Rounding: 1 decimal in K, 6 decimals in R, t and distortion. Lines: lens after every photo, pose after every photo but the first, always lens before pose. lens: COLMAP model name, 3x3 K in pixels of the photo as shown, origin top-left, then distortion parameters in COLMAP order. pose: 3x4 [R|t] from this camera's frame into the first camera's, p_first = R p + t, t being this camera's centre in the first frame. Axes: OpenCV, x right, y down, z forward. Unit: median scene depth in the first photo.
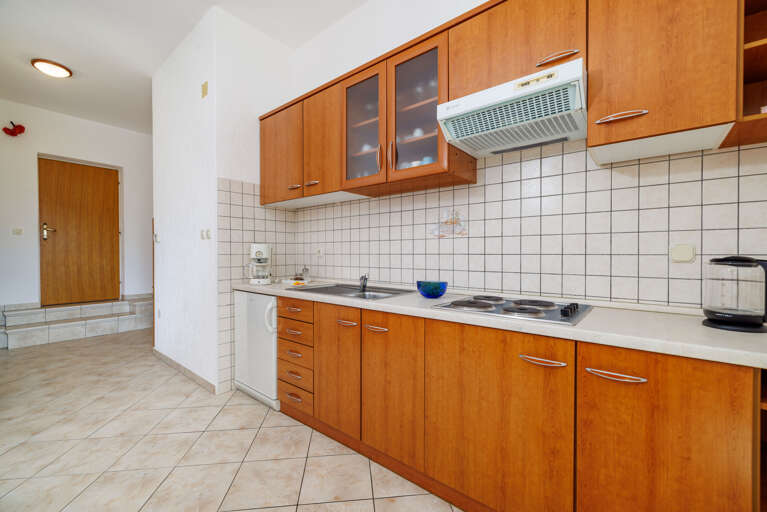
lens RADIAL K [[320.7, 0, 388.0], [0, 320.7, 256.6], [0, 0, 1]] dist [-0.001466, 0.001606]
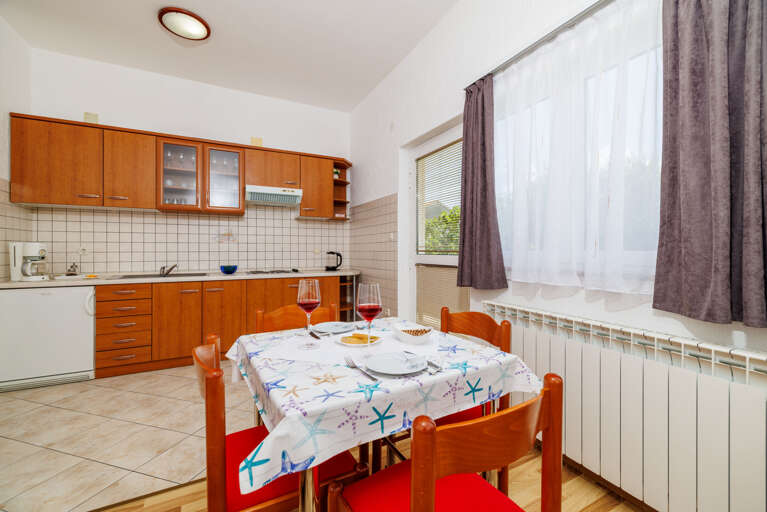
lens RADIAL K [[320.7, 0, 386.6], [0, 320.7, 248.2], [0, 0, 1]] dist [-0.001466, 0.001606]
pose [[0.399025, 0.007488, 0.916909, -1.253641], [0.012790, 0.999824, -0.013730, 0.010443], [-0.916851, 0.017206, 0.398859, -0.654738]]
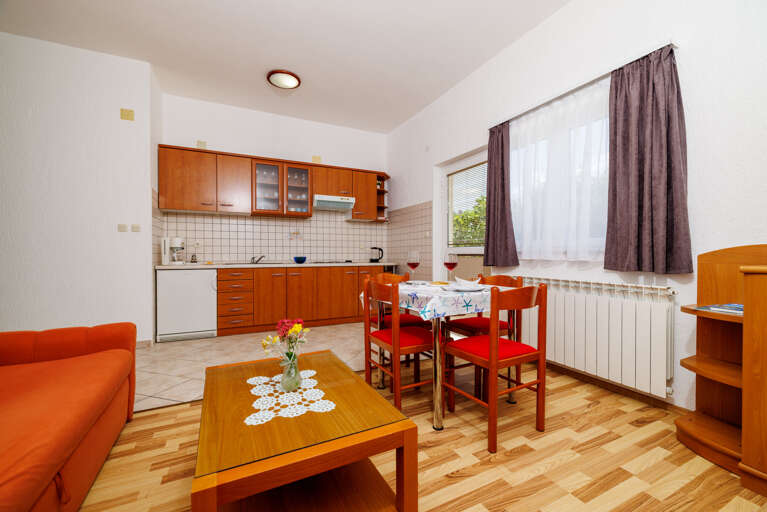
lens RADIAL K [[320.7, 0, 386.6], [0, 320.7, 254.6], [0, 0, 1]] dist [-0.001466, 0.001606]
pose [[0.411297, 0.000141, 0.911501, -1.858878], [0.013339, 0.999892, -0.006173, 0.082996], [-0.911404, 0.014698, 0.411251, -0.652705]]
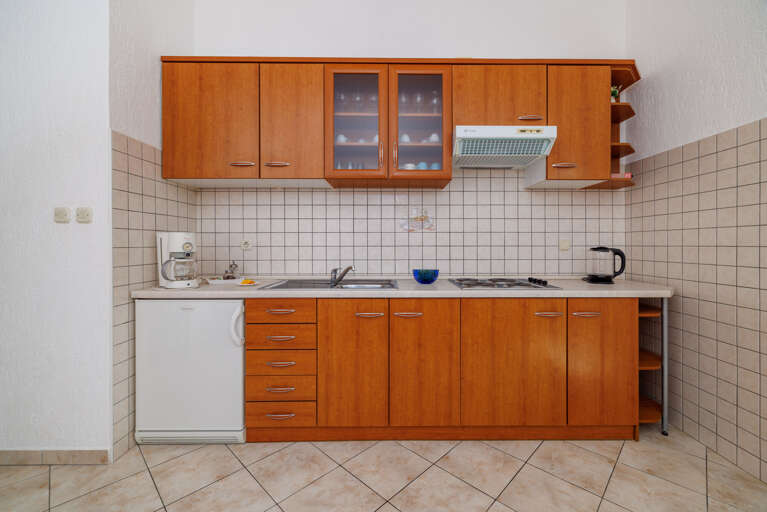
lens RADIAL K [[320.7, 0, 393.1], [0, 320.7, 245.7], [0, 0, 1]] dist [-0.001466, 0.001606]
pose [[0.769712, -0.001633, 0.638389, -0.688718], [0.007577, 0.999950, -0.006578, -0.002104], [-0.638347, 0.009900, 0.769685, 0.173327]]
